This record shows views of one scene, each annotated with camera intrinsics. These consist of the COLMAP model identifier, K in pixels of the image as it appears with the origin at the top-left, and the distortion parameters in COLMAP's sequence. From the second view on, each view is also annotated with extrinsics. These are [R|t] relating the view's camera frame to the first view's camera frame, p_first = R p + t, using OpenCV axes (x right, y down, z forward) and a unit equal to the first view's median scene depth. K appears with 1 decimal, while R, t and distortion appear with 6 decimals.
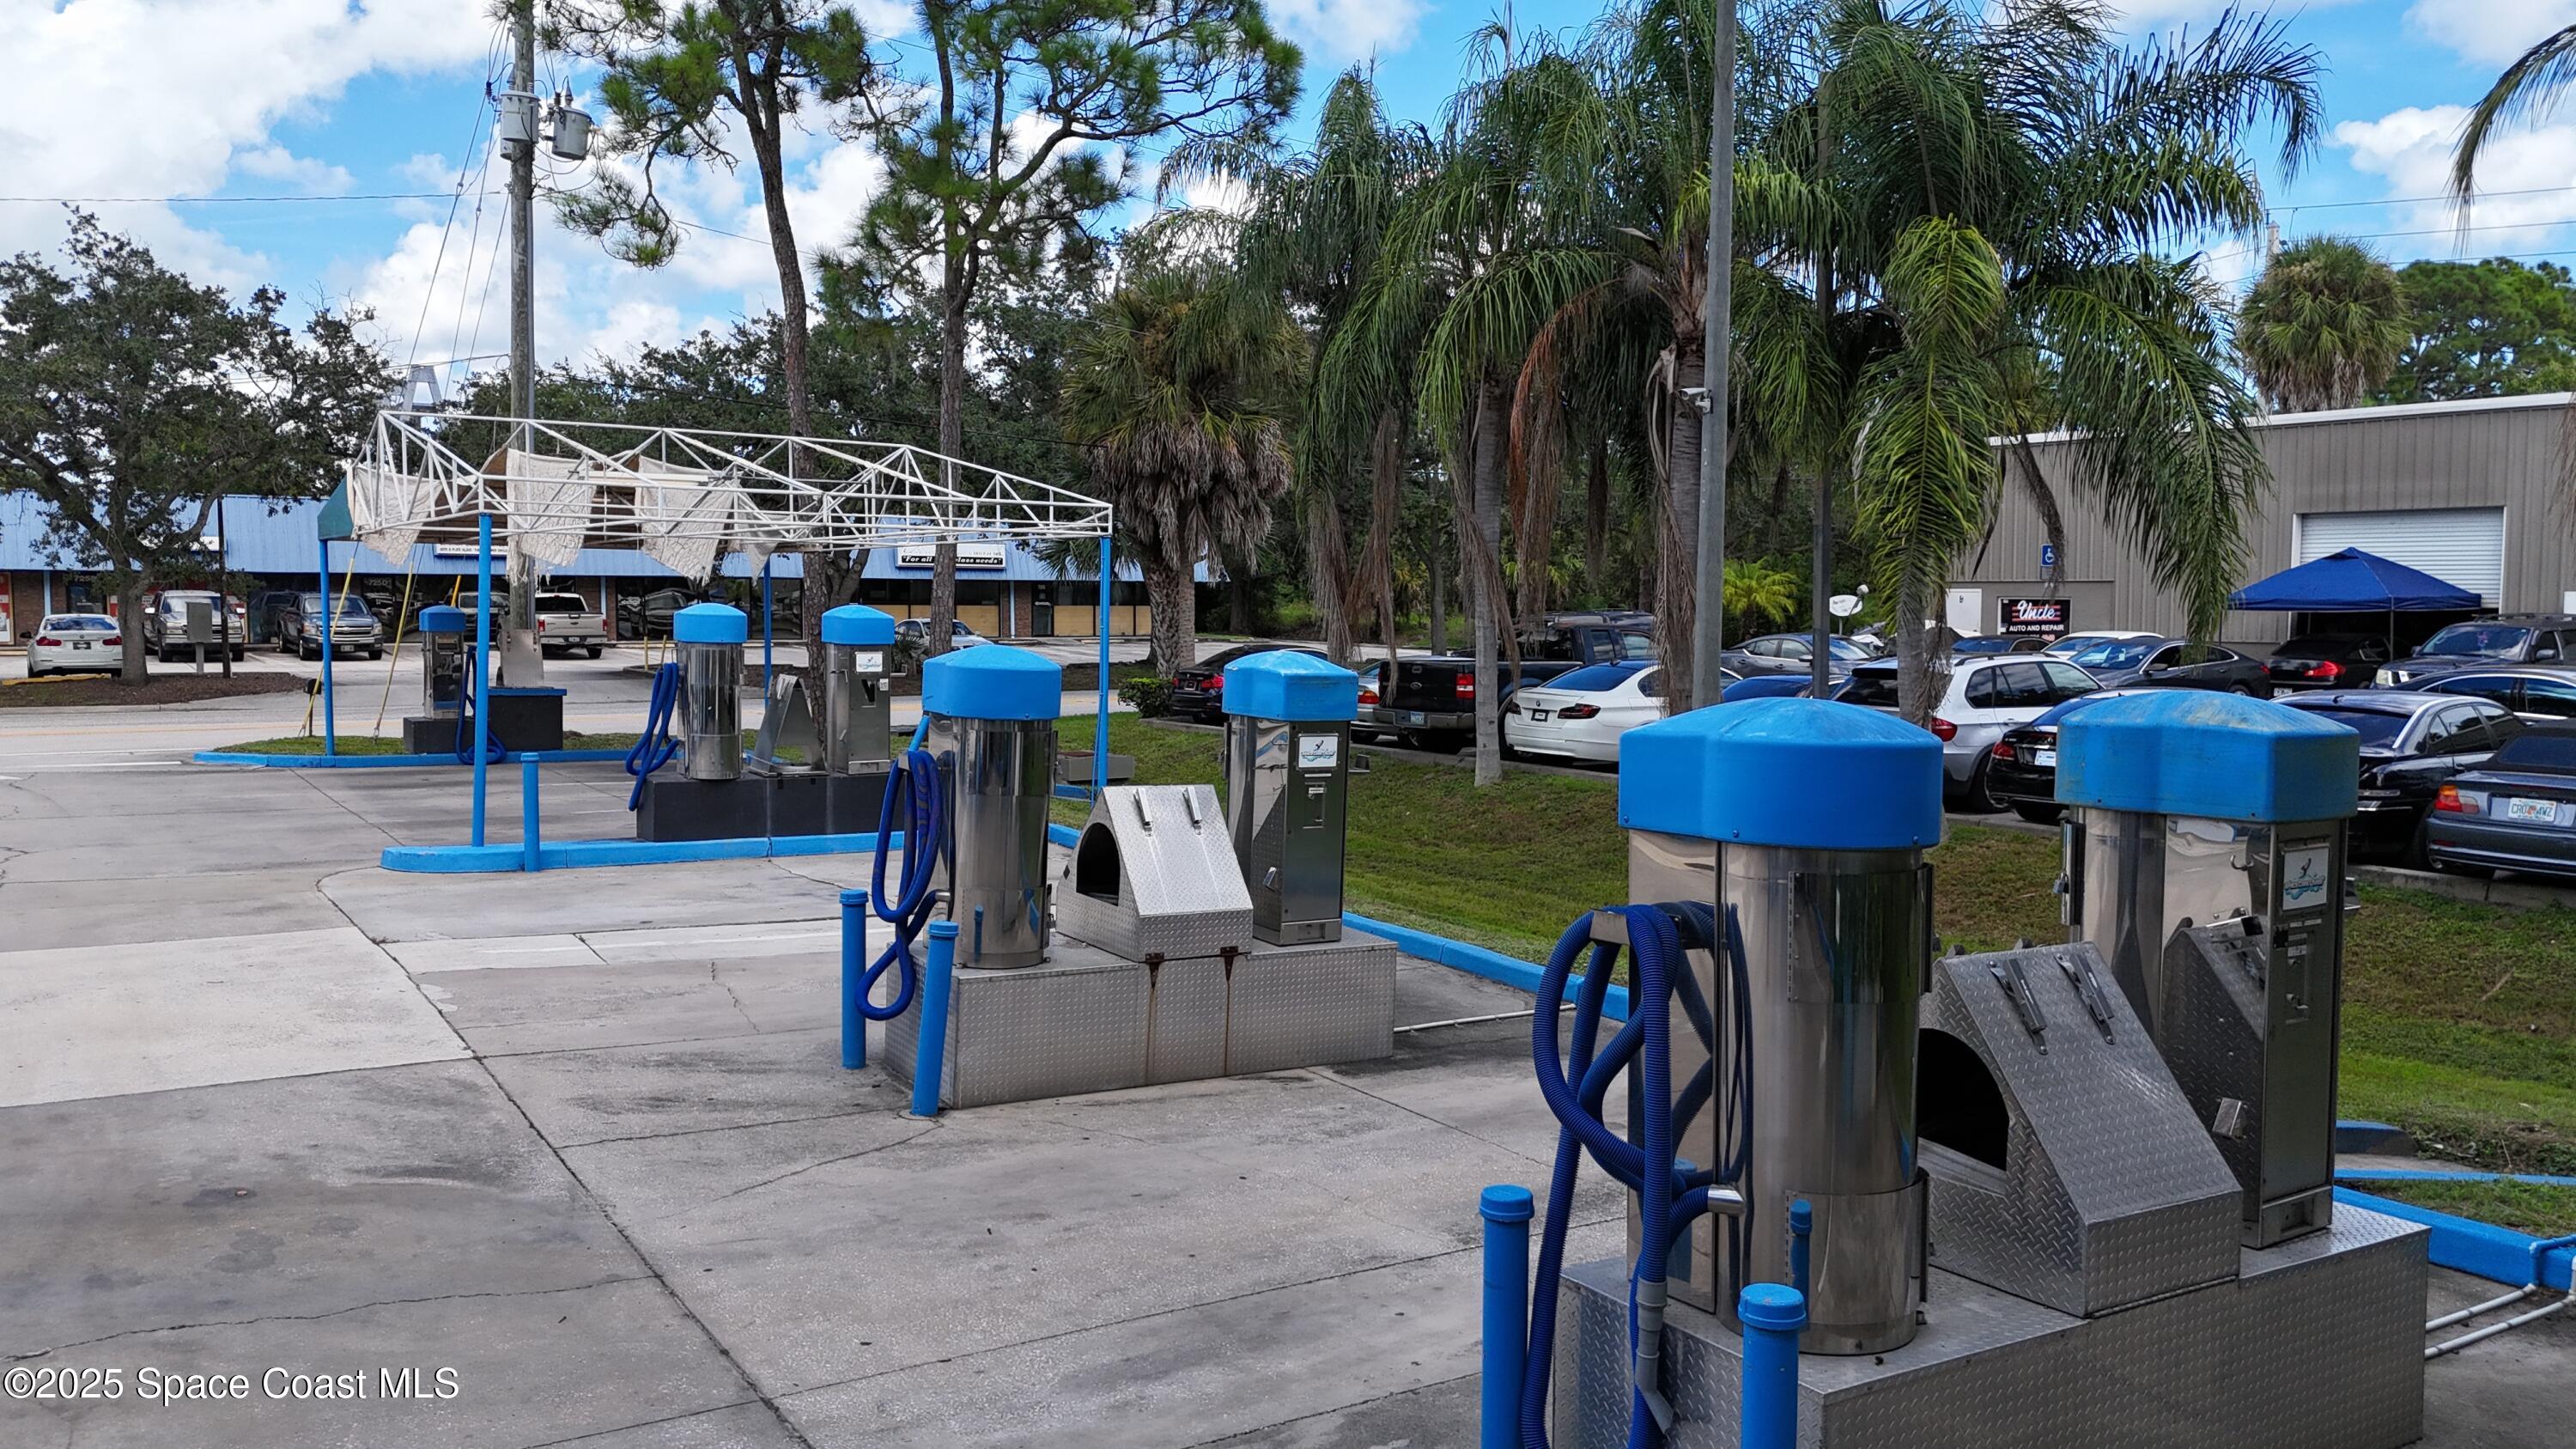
lens RADIAL K [[1882.4, 0, 1288.0], [0, 1882.4, 724.5], [0, 0, 1]] dist [0.074563, -0.066259]
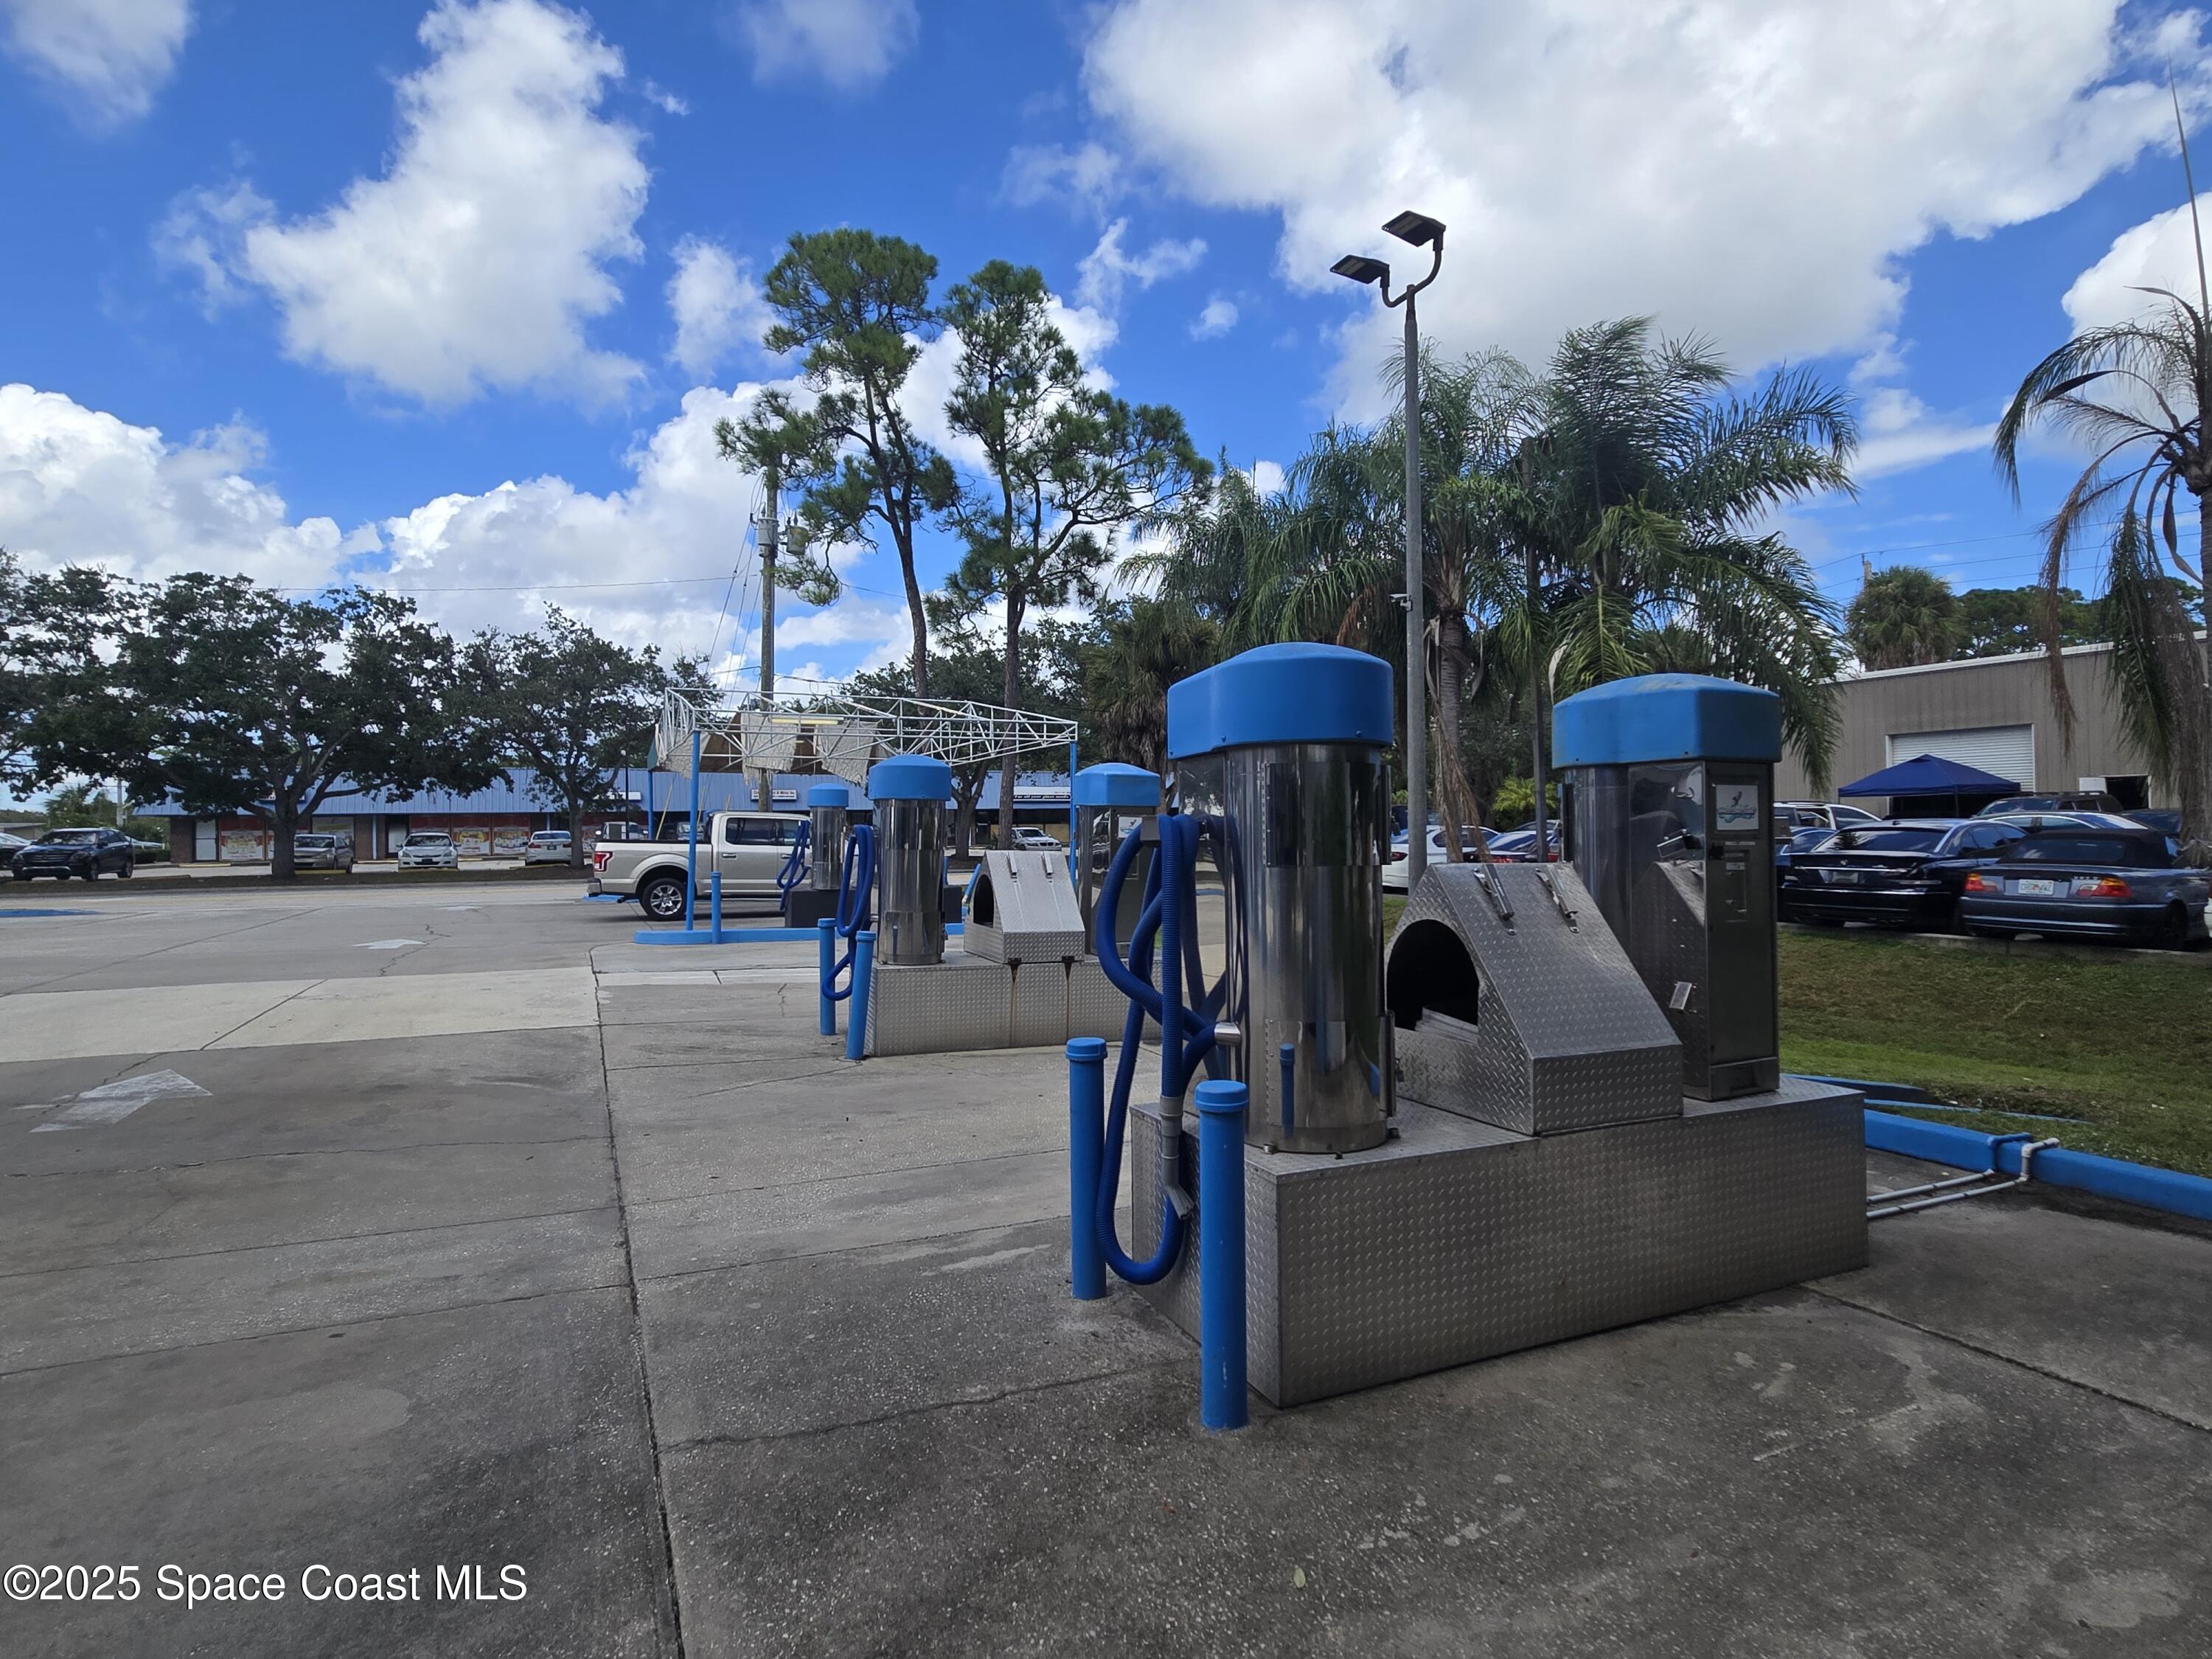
lens RADIAL K [[1129.5, 0, 1109.2], [0, 1129.5, 820.2], [0, 0, 1]] dist [0.002464, -0.000159]
pose [[0.990931, -0.020445, -0.132805, 0.102410], [0.010573, 0.997156, -0.074620, 0.066003], [0.133953, 0.072539, 0.988329, 0.094904]]
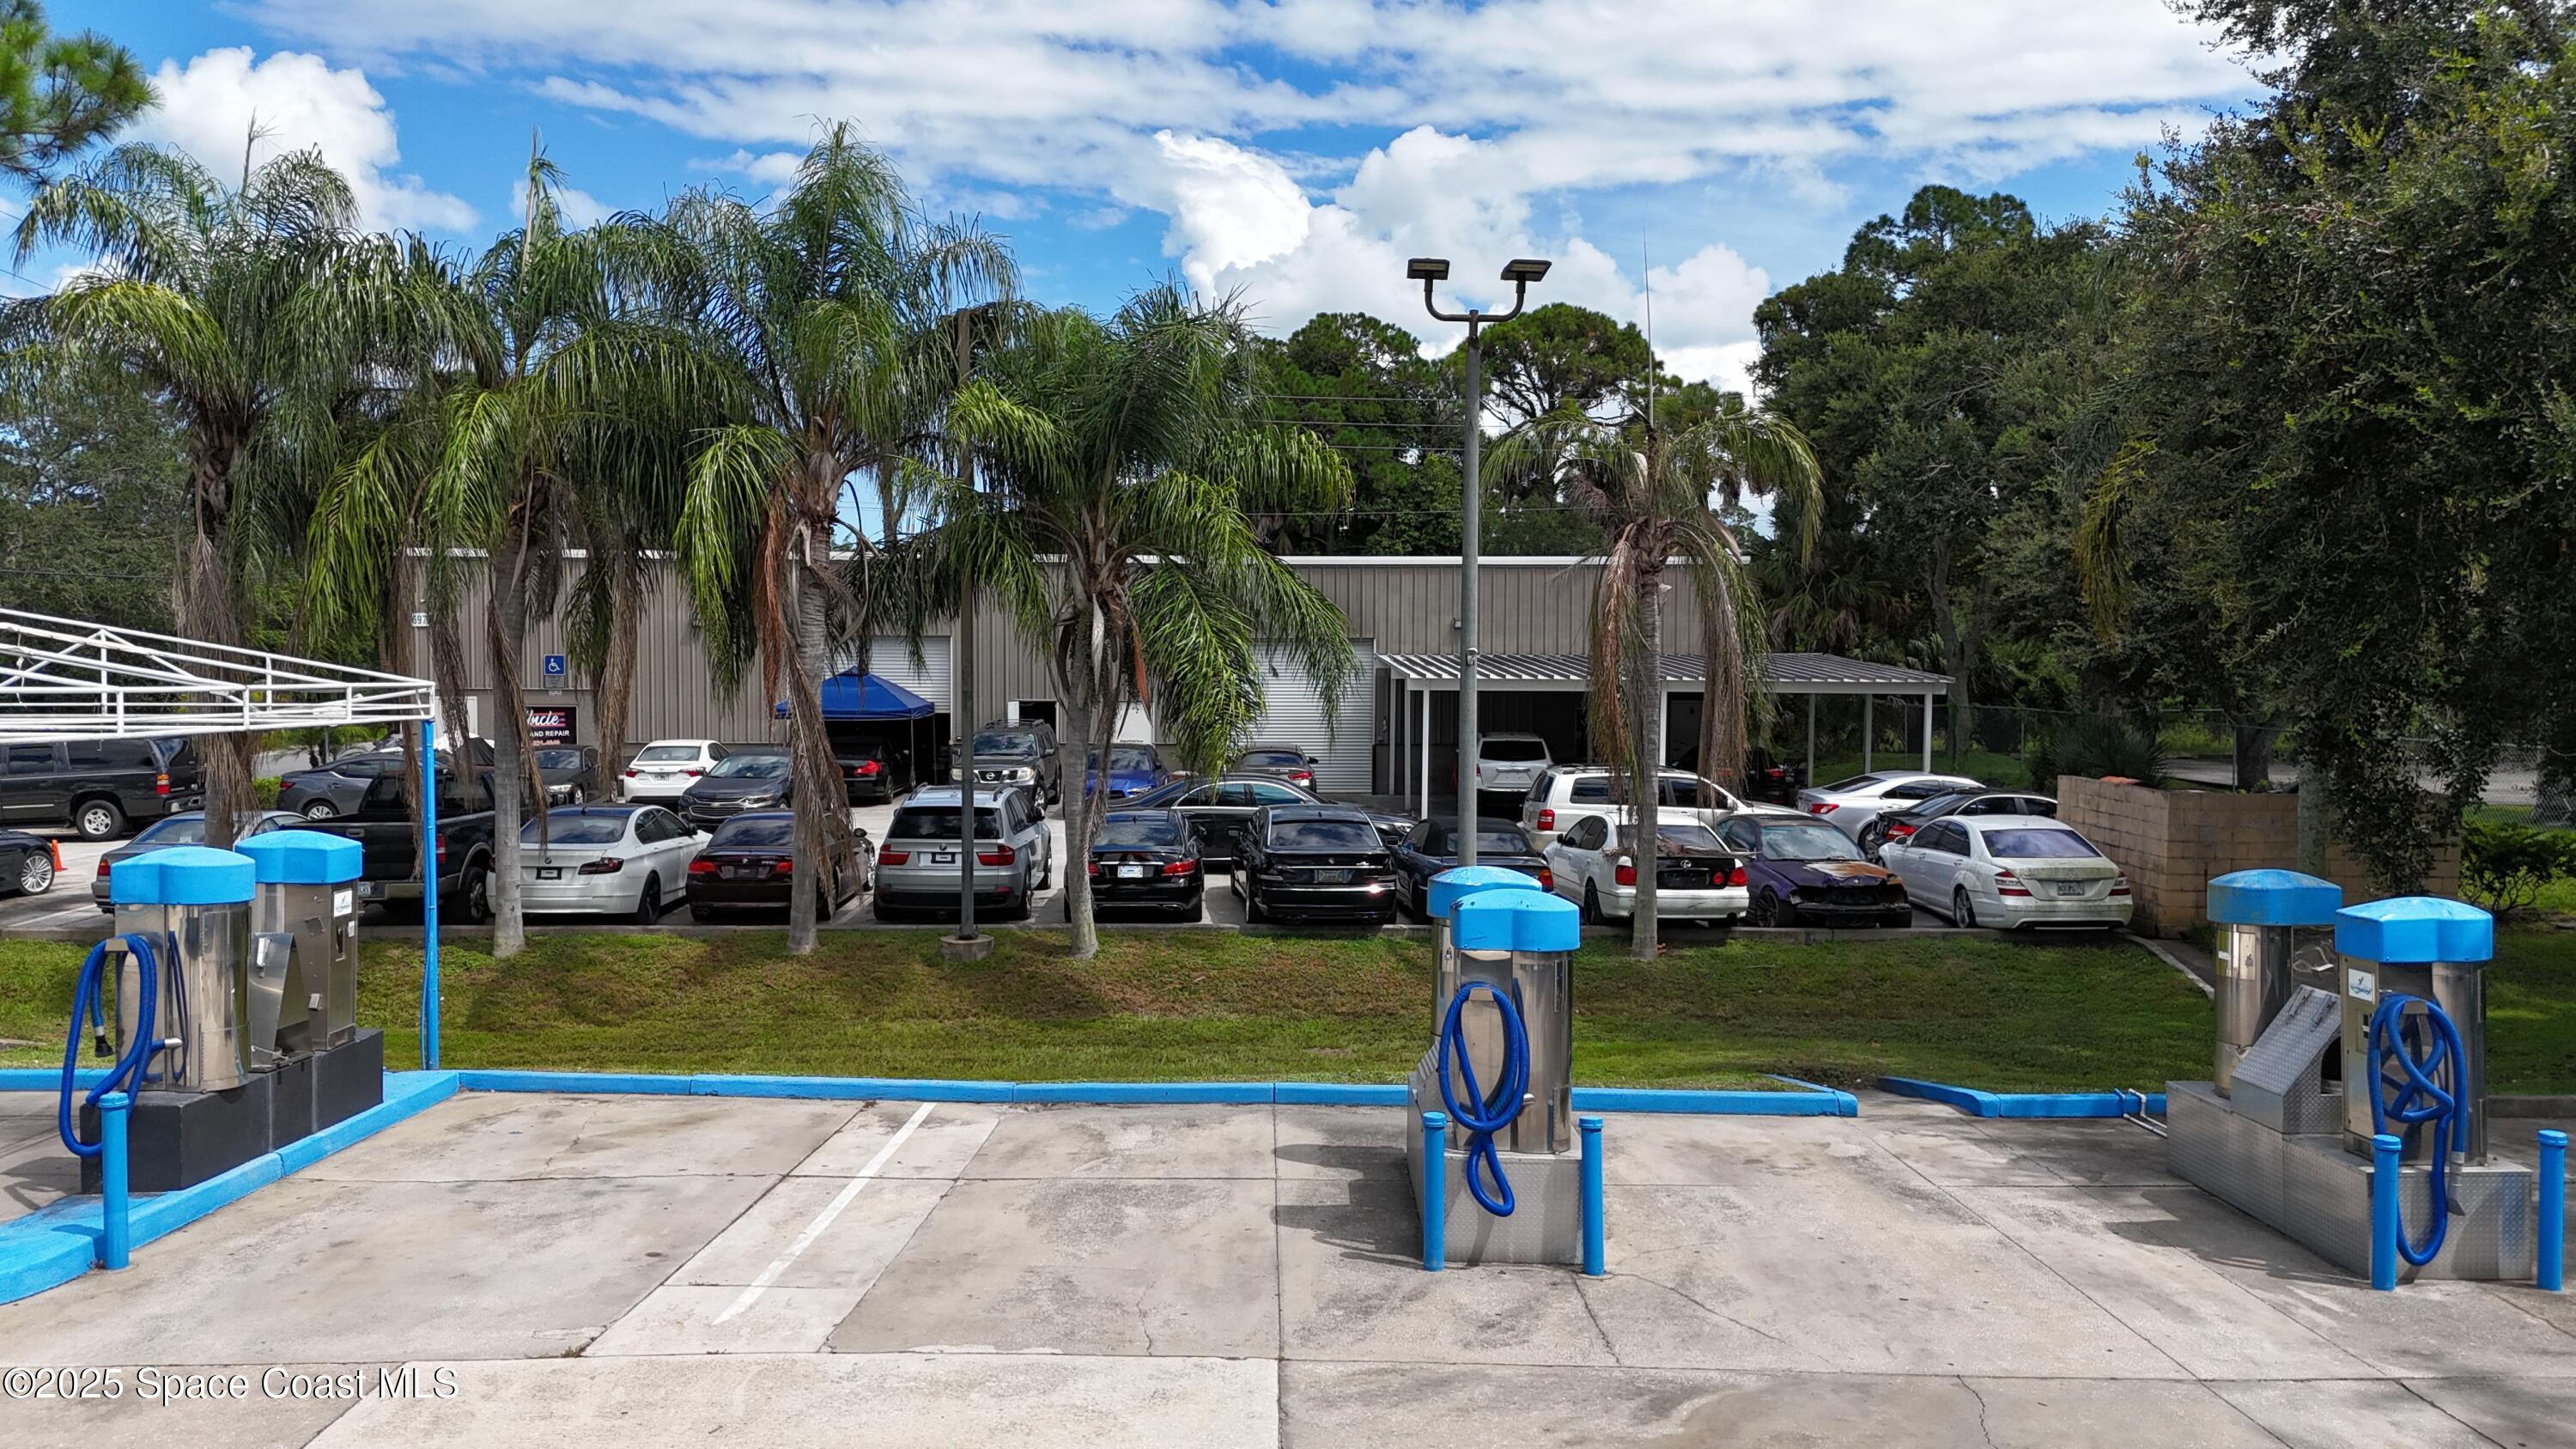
lens RADIAL K [[1882.4, 0, 1288.0], [0, 1882.4, 724.5], [0, 0, 1]] dist [0.074563, -0.066259]
pose [[0.530346, -0.030293, 0.847240, -1.040842], [0.055609, 0.998452, 0.000890, -0.130533], [-0.845955, 0.046642, 0.531210, 0.376138]]
